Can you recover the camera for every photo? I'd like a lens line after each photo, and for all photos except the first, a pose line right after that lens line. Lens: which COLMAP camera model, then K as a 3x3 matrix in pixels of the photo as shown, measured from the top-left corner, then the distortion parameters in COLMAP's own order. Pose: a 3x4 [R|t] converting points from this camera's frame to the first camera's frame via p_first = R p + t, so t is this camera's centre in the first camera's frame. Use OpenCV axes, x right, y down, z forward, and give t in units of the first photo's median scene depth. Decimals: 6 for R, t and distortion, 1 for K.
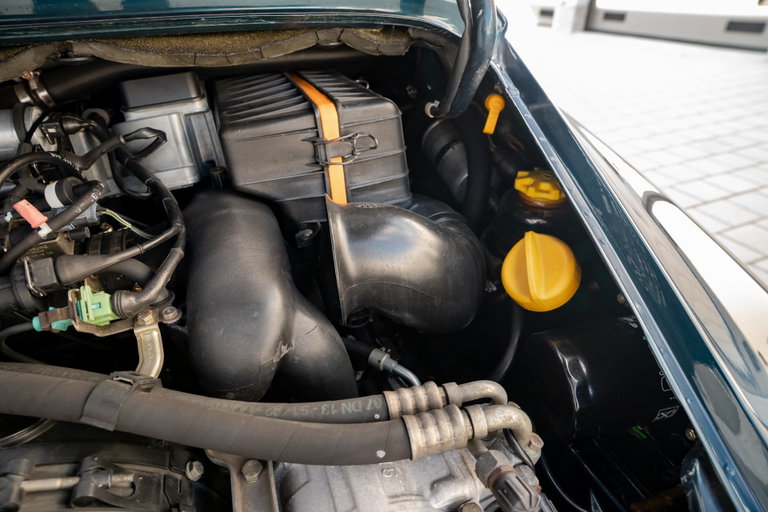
lens RADIAL K [[419.3, 0, 384.0], [0, 419.3, 256.0], [0, 0, 1]] dist [-0.000474, -0.000058]
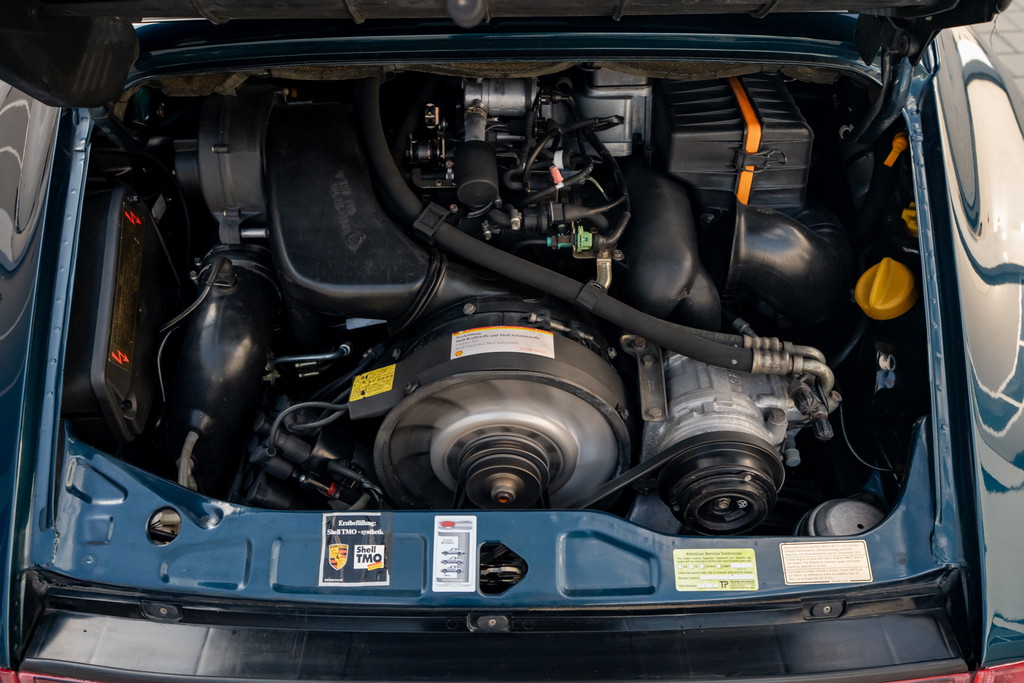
lens RADIAL K [[863.1, 0, 512.0], [0, 863.1, 341.5], [0, 0, 1]] dist [0.037641, 0.003516]
pose [[0.936494, 0.260183, -0.235127, -0.037207], [-0.221999, 0.958874, 0.176852, -0.028947], [0.271471, -0.113423, 0.955740, -2.009153]]
